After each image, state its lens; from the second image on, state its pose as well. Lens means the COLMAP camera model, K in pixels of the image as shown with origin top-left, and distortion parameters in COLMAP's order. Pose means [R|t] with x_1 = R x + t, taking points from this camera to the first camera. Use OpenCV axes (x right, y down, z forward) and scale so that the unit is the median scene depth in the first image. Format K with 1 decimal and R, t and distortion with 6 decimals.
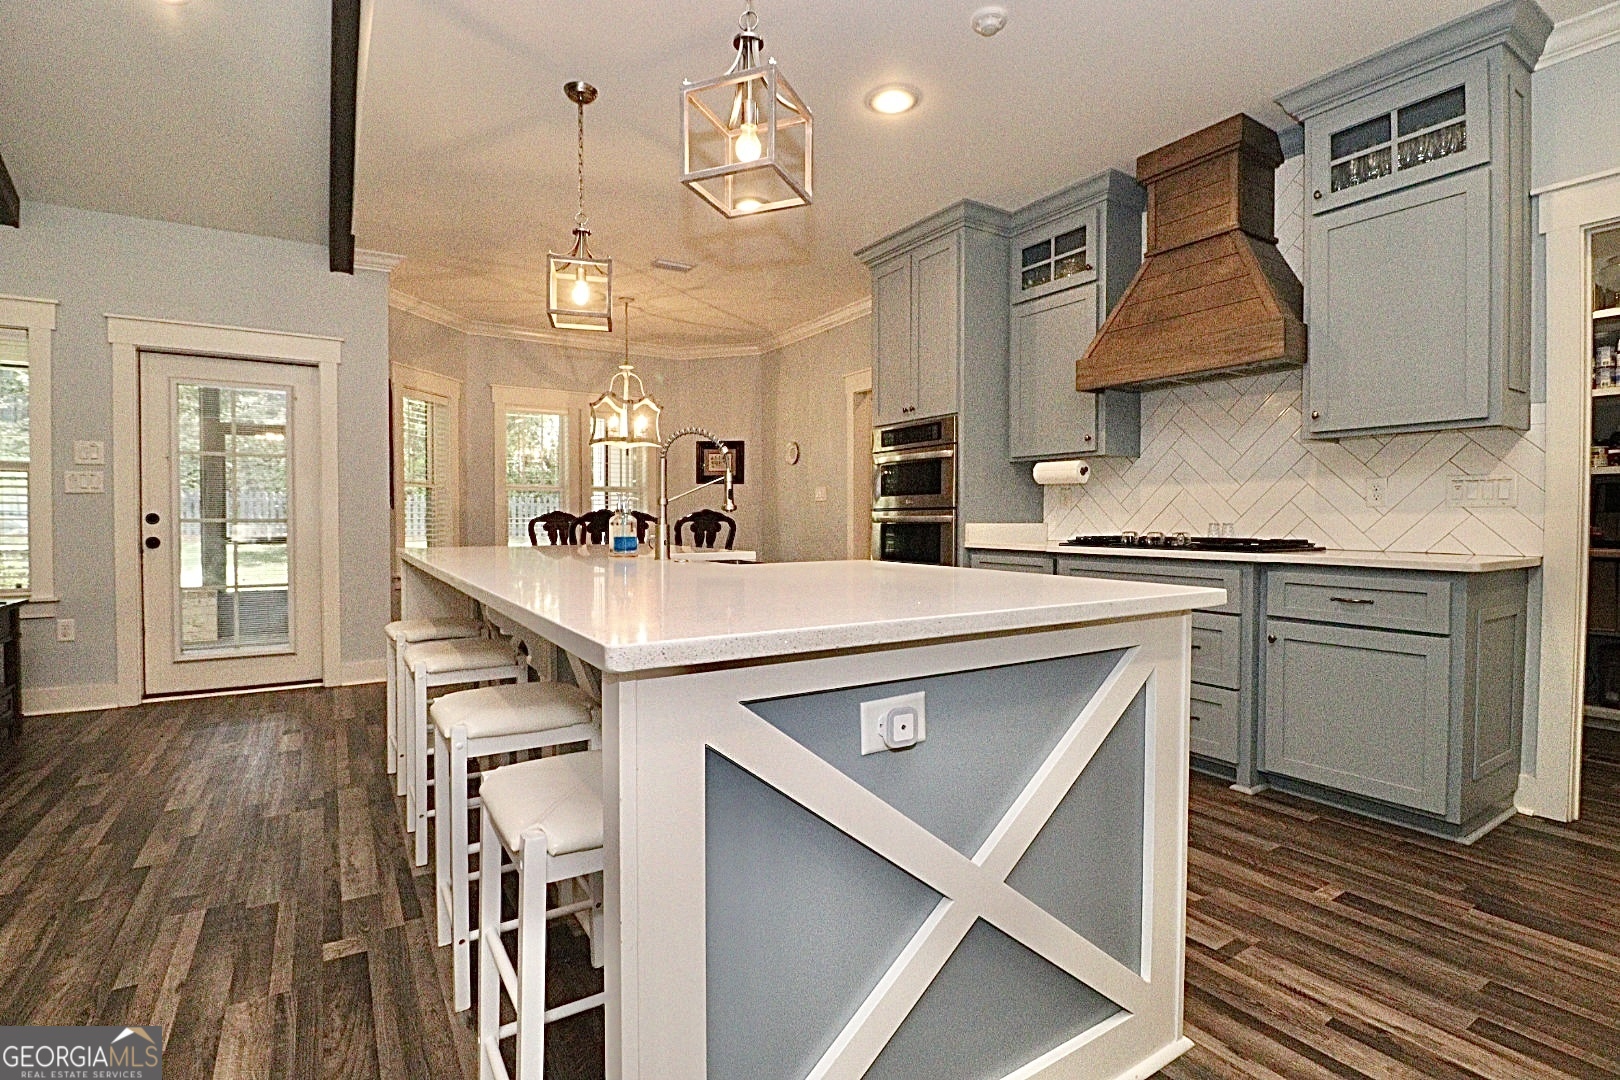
lens RADIAL K [[756.8, 0, 806.5], [0, 756.8, 536.0], [0, 0, 1]] dist [0.001598, -0.012055]
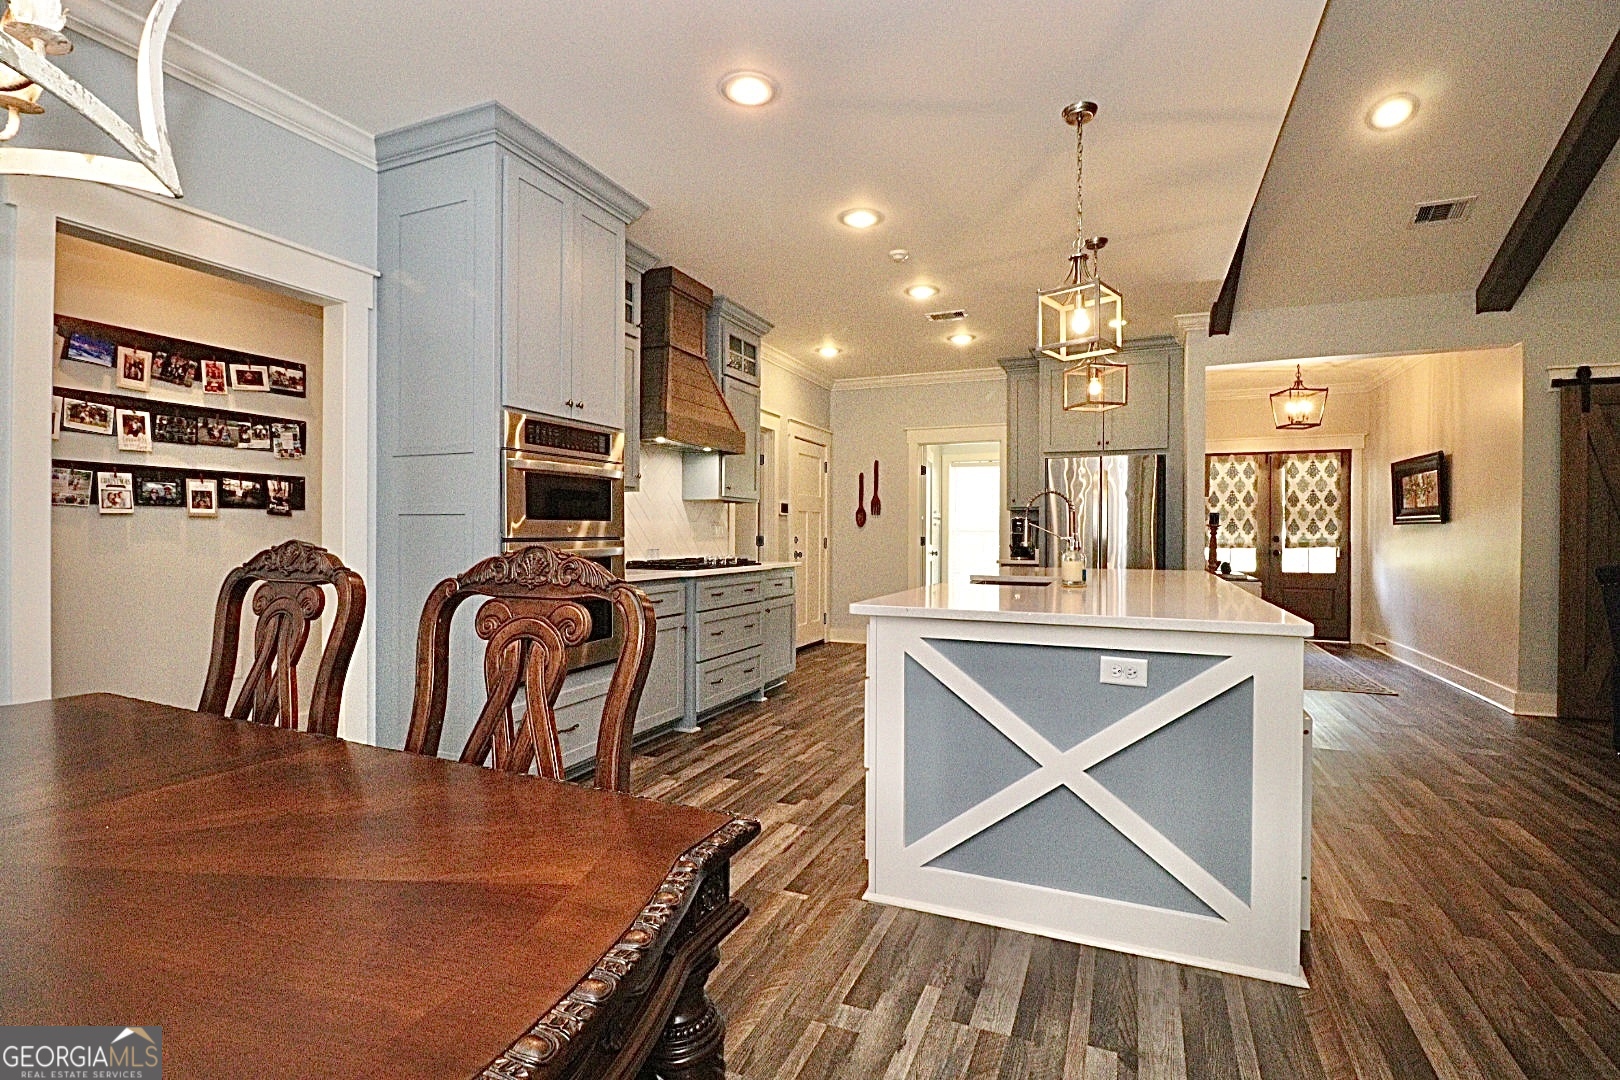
lens RADIAL K [[752.0, 0, 807.4], [0, 752.0, 535.1], [0, 0, 1]] dist [0.000615, -0.014639]
pose [[-0.561114, -0.005404, 0.827721, -0.657941], [0.014473, 0.999762, 0.016339, -0.052830], [-0.827612, 0.021148, -0.560902, 1.343492]]
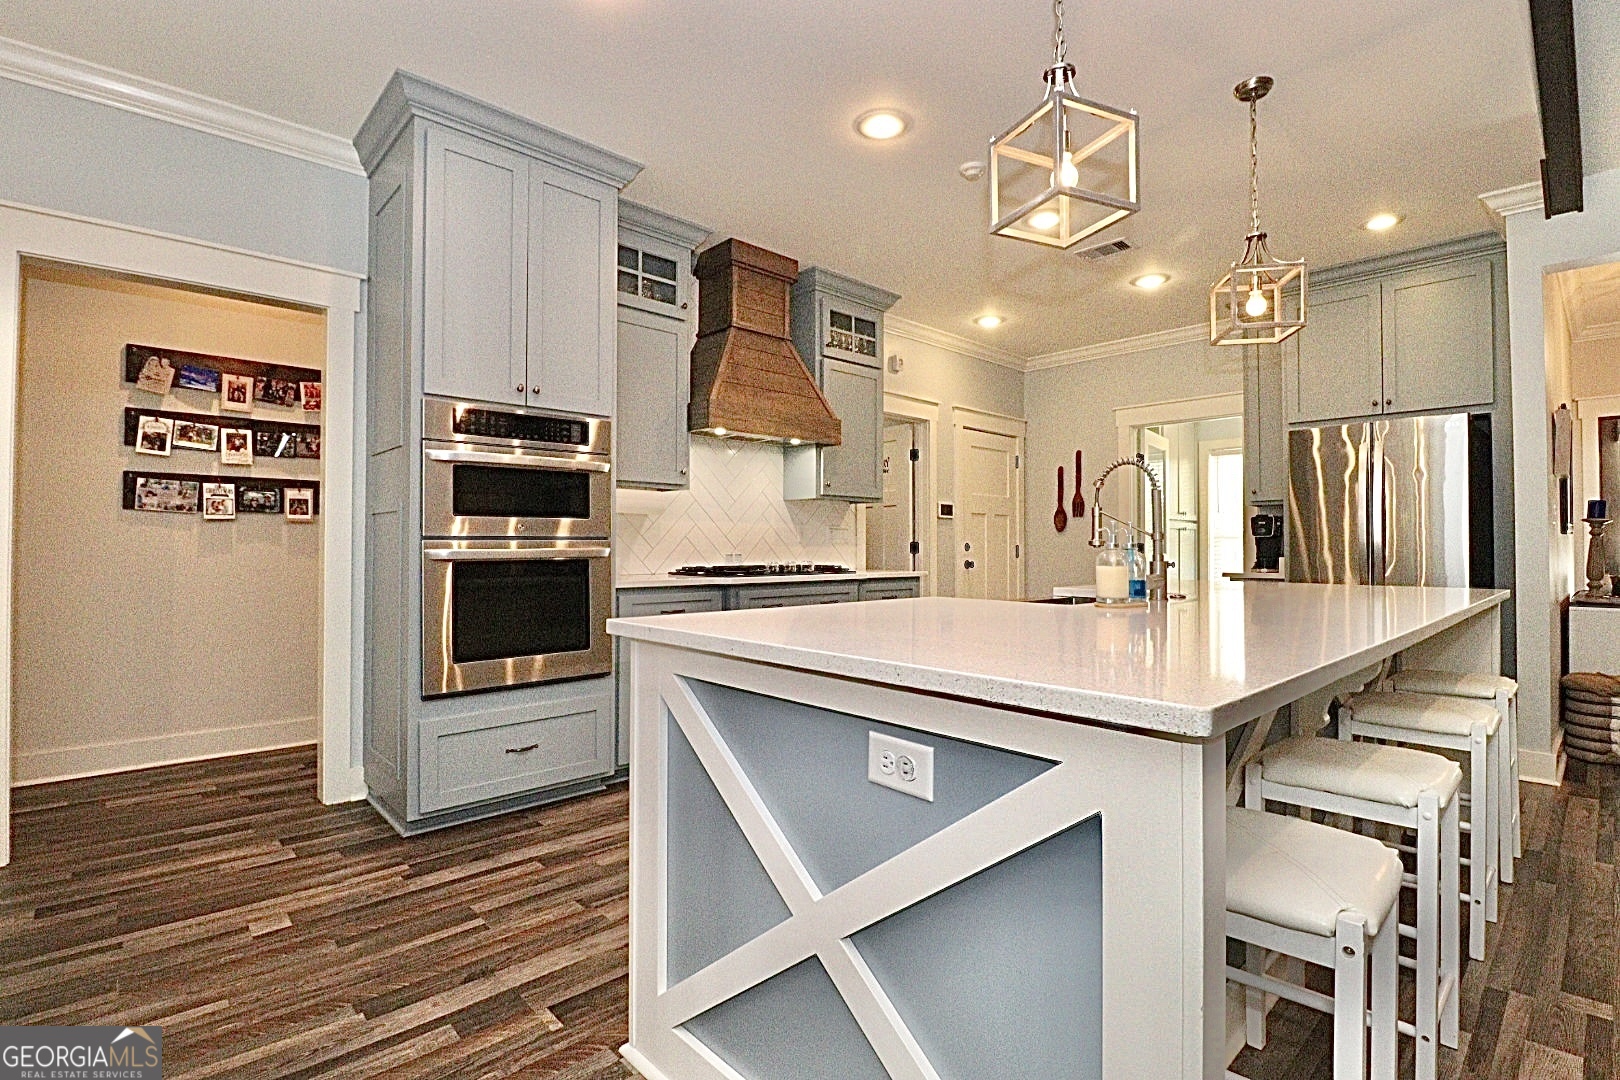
lens RADIAL K [[752.0, 0, 807.4], [0, 752.0, 535.1], [0, 0, 1]] dist [0.000615, -0.014639]
pose [[-0.178008, 0.014152, 0.983927, -0.614584], [0.022186, 0.999700, -0.010365, -0.028604], [-0.983779, 0.019984, -0.178269, 0.961919]]
